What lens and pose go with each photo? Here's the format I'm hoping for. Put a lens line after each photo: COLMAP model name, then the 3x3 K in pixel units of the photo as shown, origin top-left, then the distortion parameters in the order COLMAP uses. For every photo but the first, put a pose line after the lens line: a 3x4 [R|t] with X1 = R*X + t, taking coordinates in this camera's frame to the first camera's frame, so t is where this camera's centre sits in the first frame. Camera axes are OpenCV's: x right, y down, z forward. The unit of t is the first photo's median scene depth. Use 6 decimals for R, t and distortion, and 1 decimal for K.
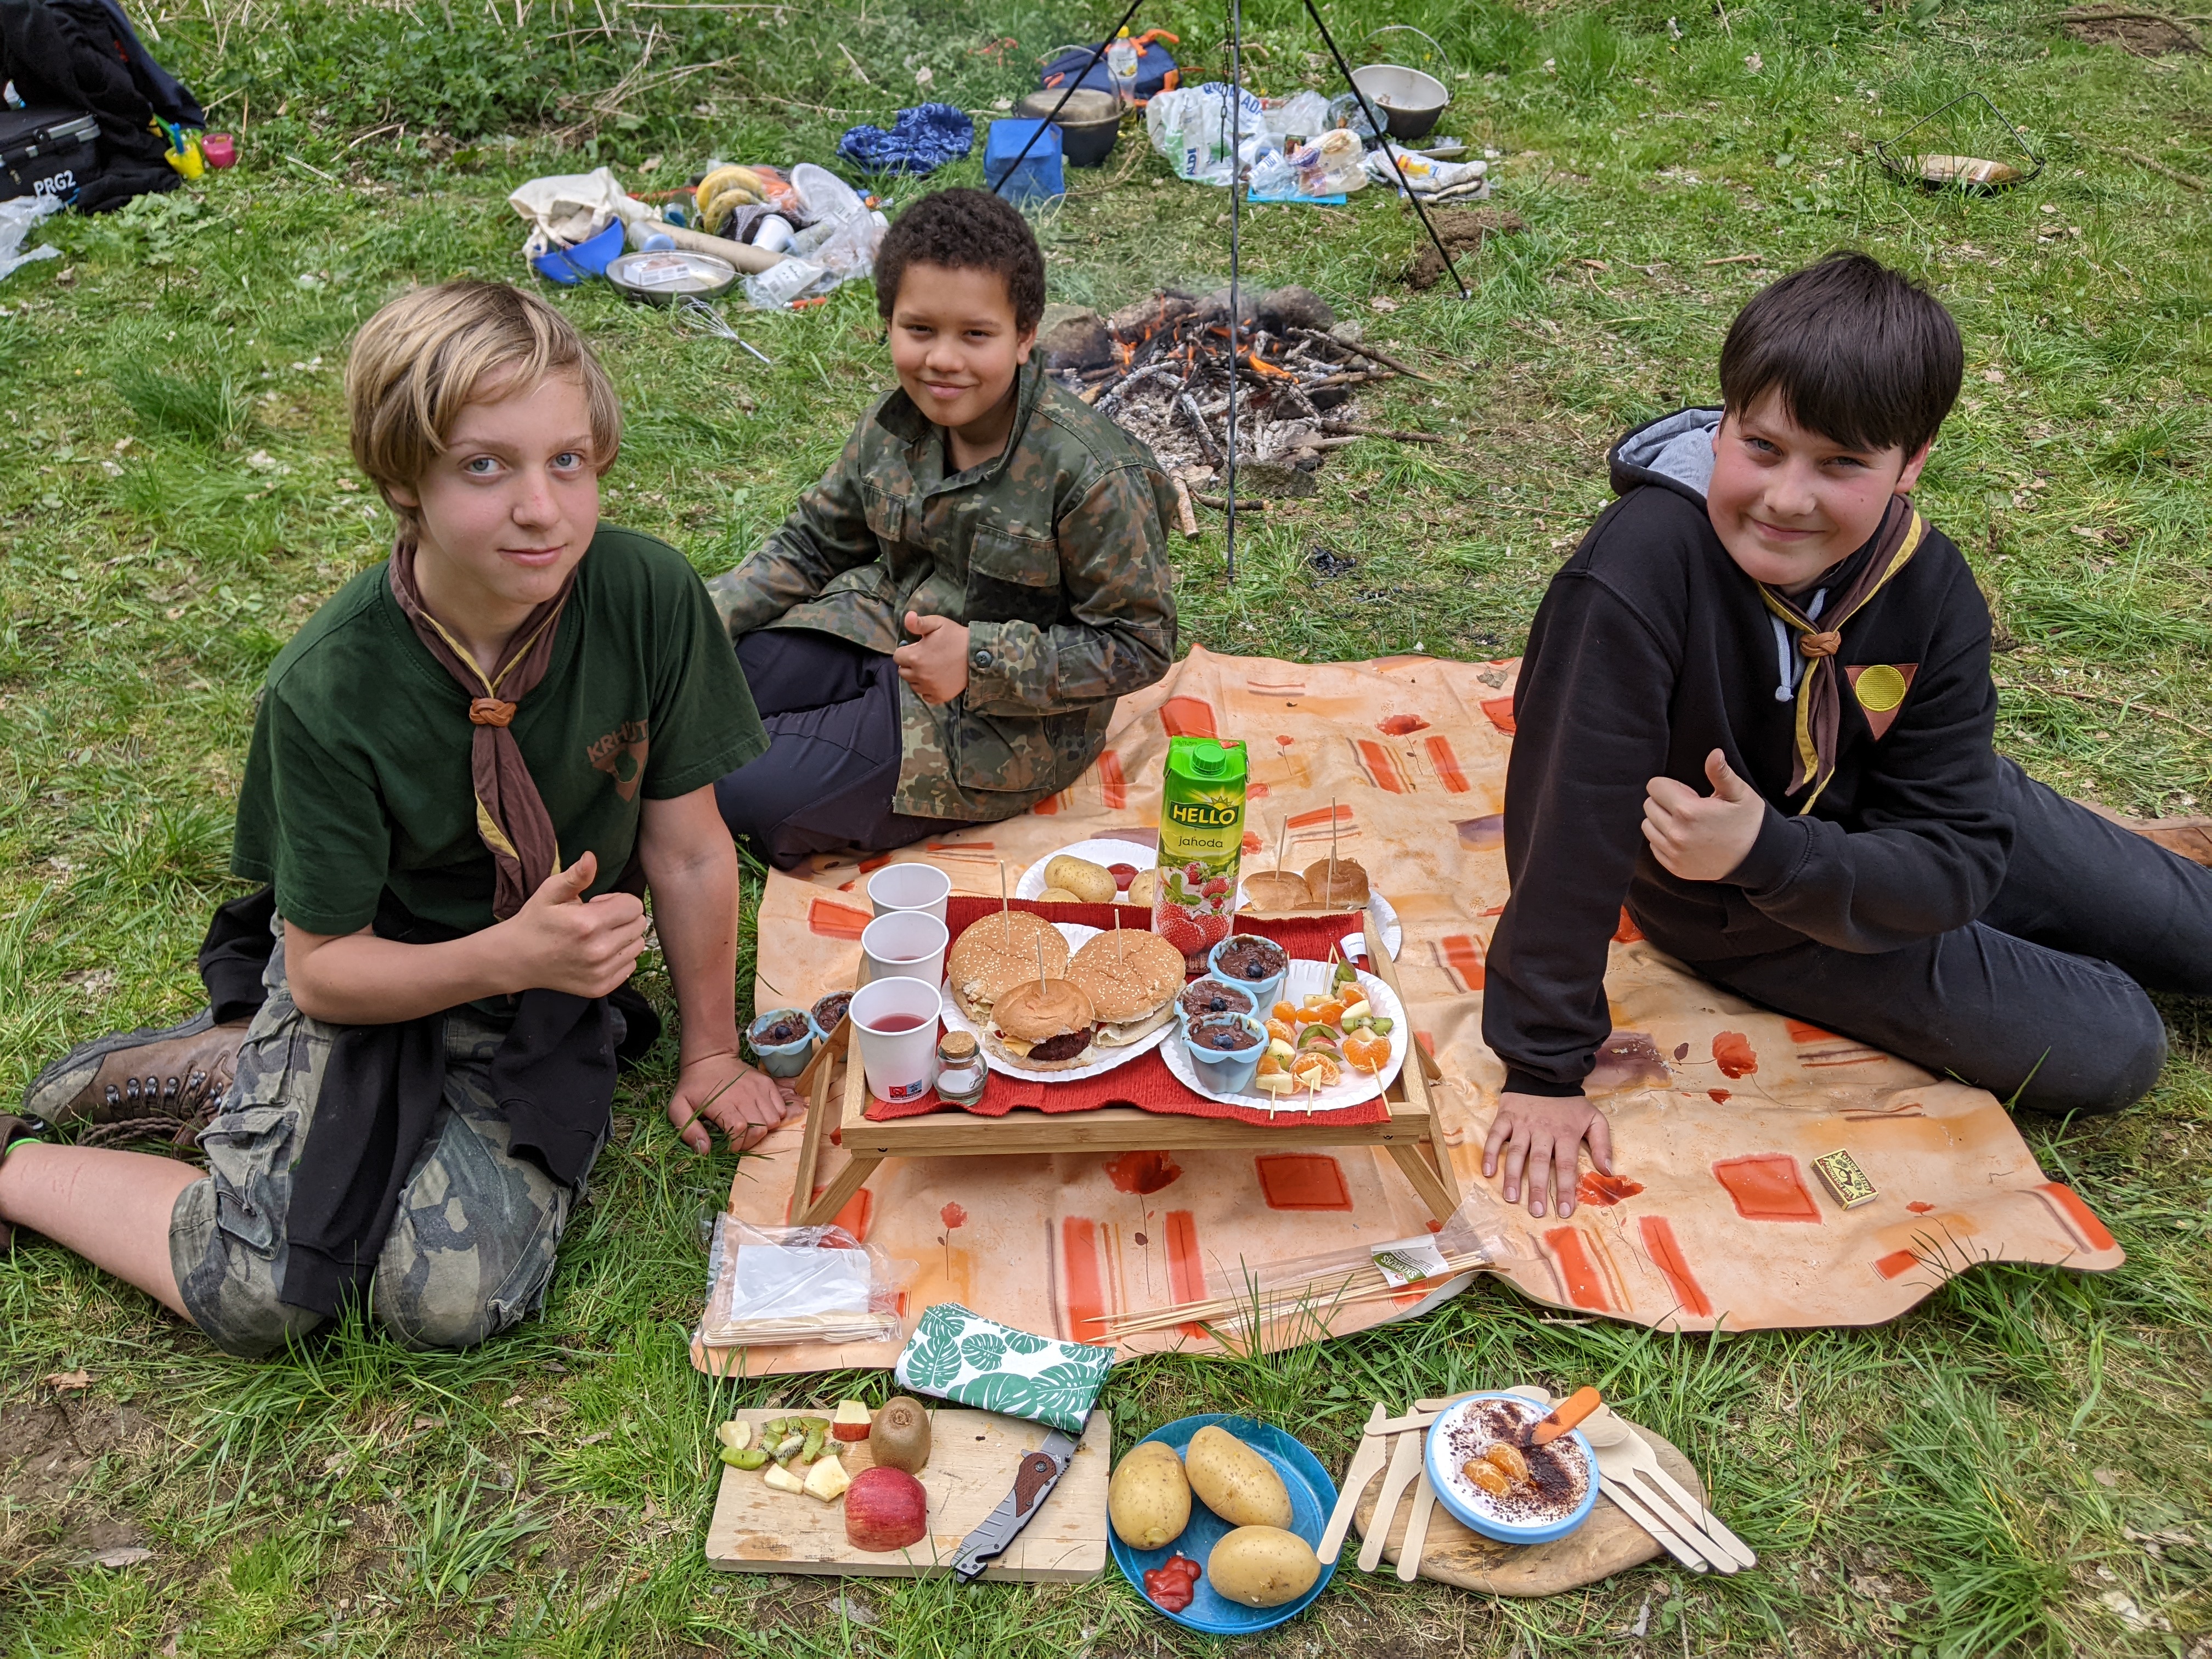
lens RADIAL K [[1731.3, 0, 1097.3], [0, 1731.3, 824.0], [0, 0, 1]] dist [0.067784, -0.135236]
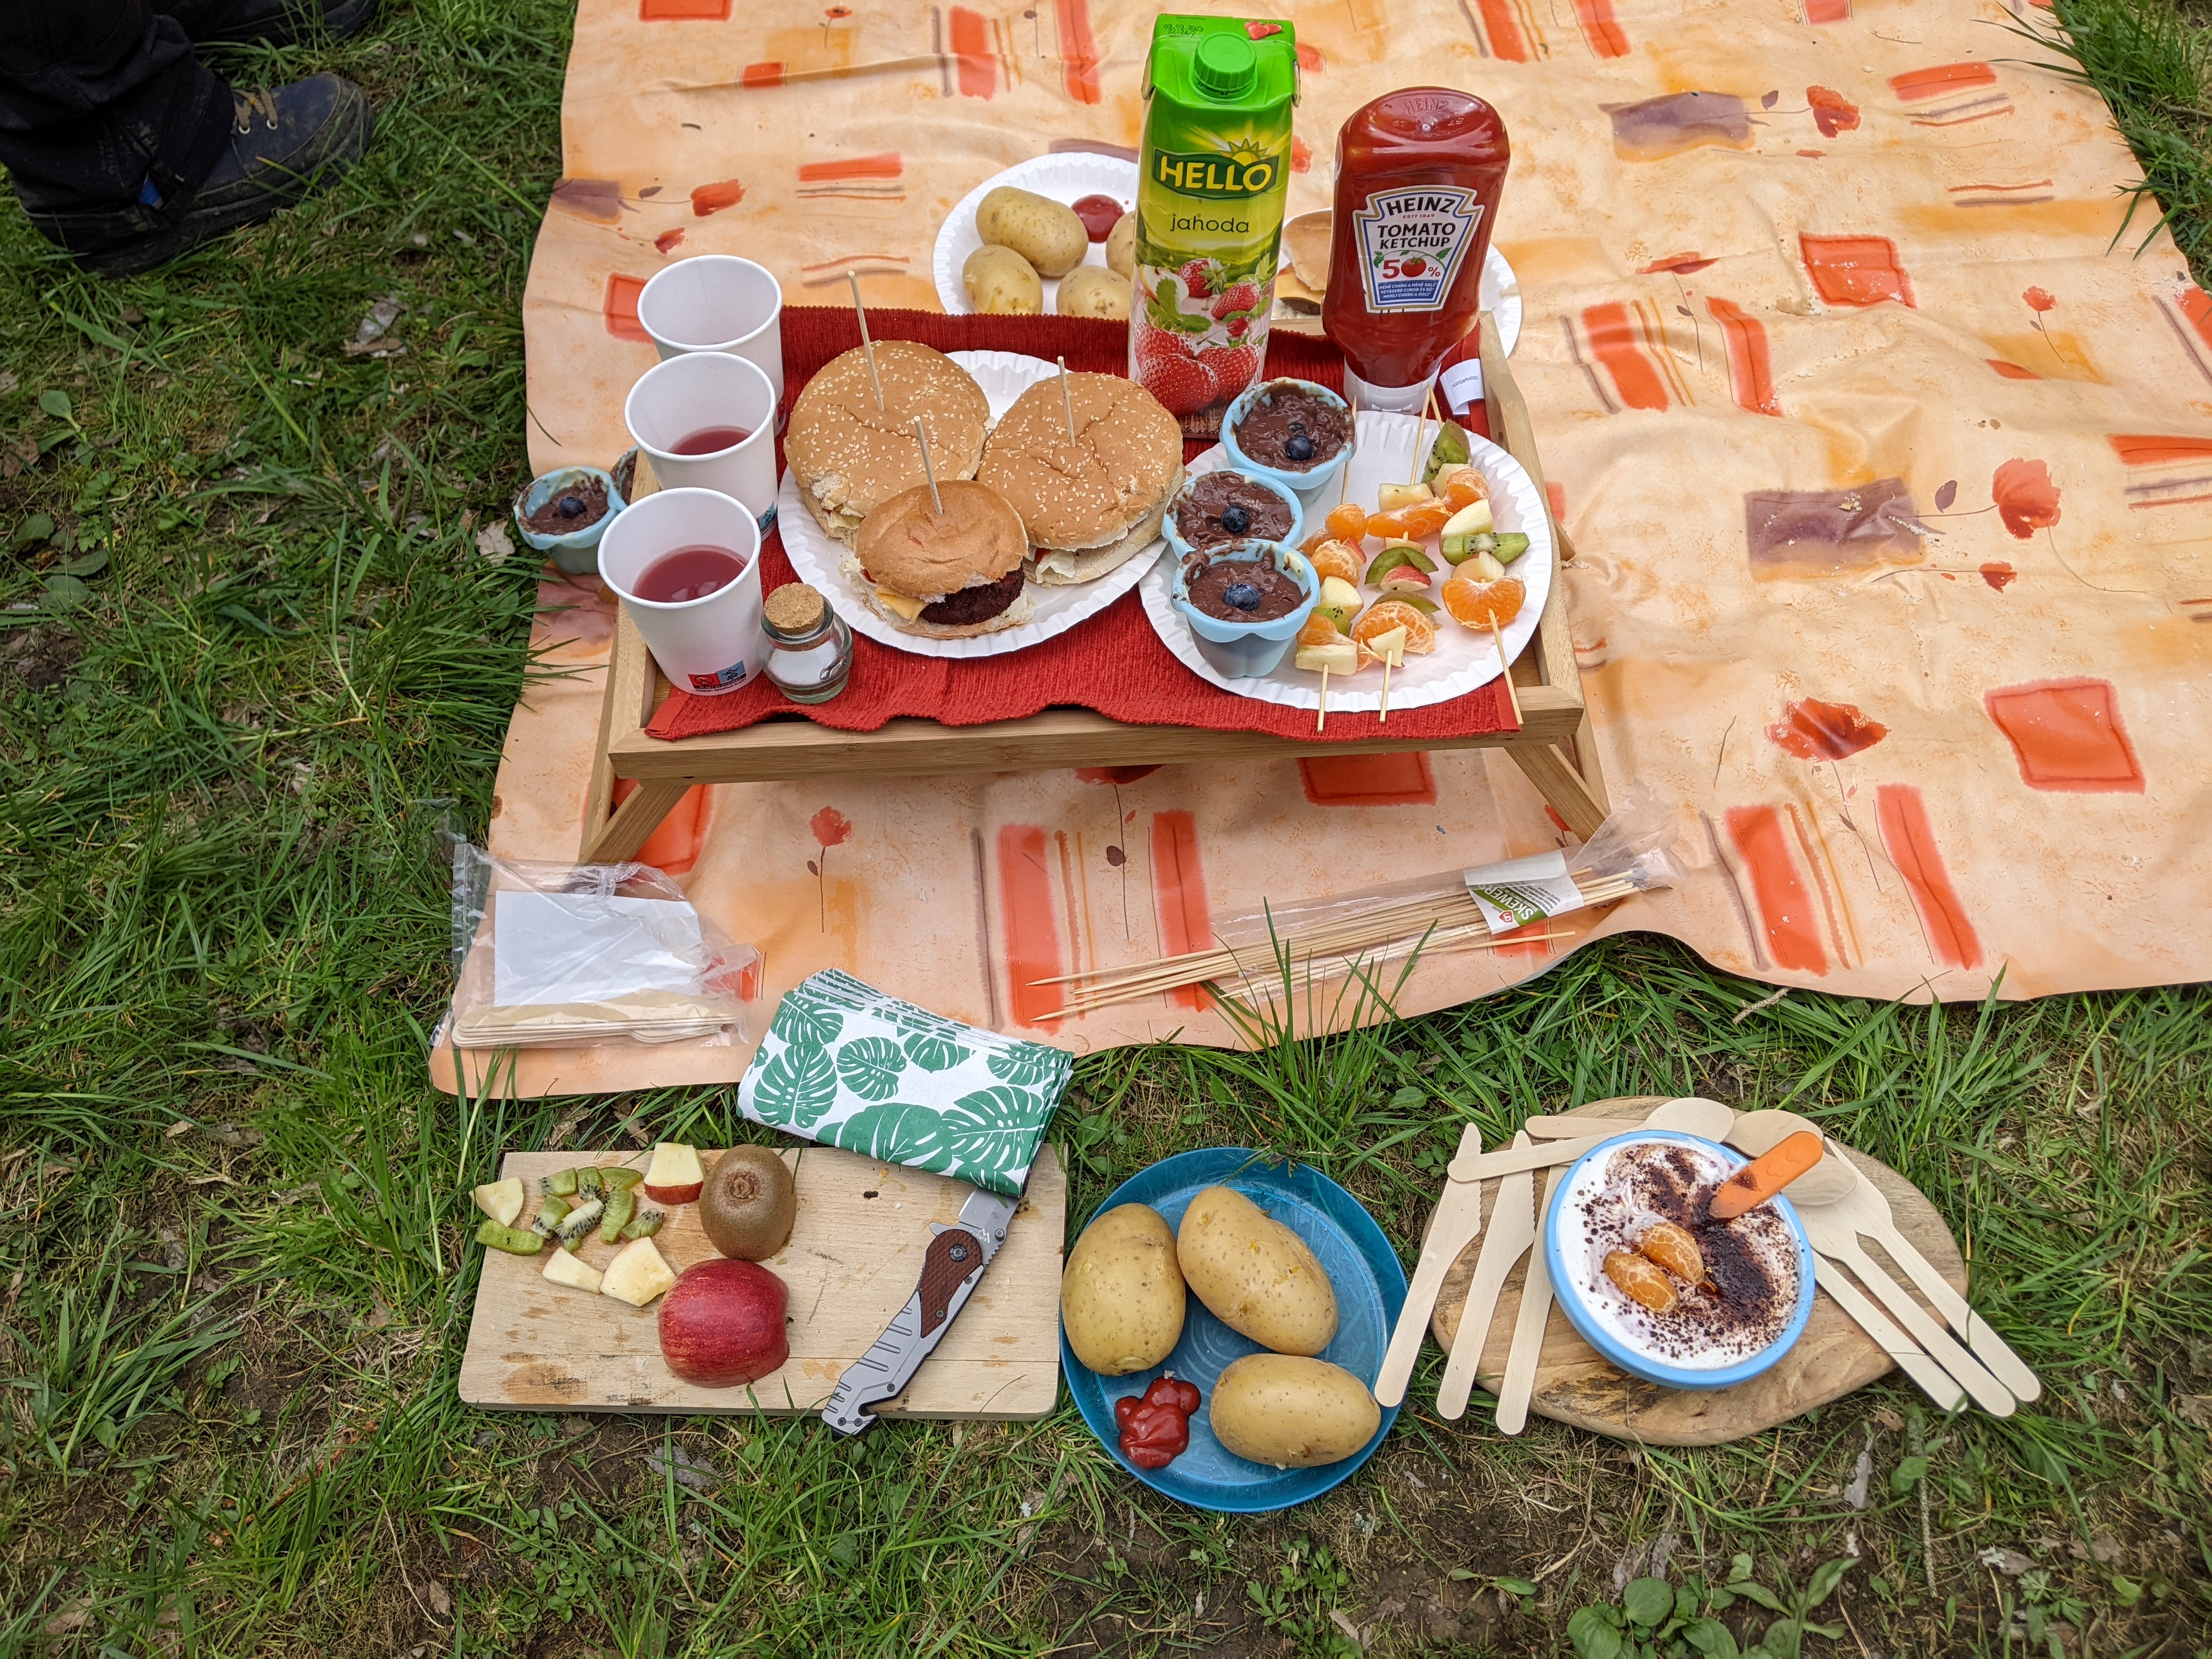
lens RADIAL K [[1729.0, 0, 1112.8], [0, 1729.0, 771.6], [0, 0, 1]] dist [0.079246, -0.141452]
pose [[0.999814, -0.016021, -0.010714, 0.034018], [0.018977, 0.915454, 0.401975, -0.058983], [0.003369, -0.402104, 0.915588, 0.442841]]
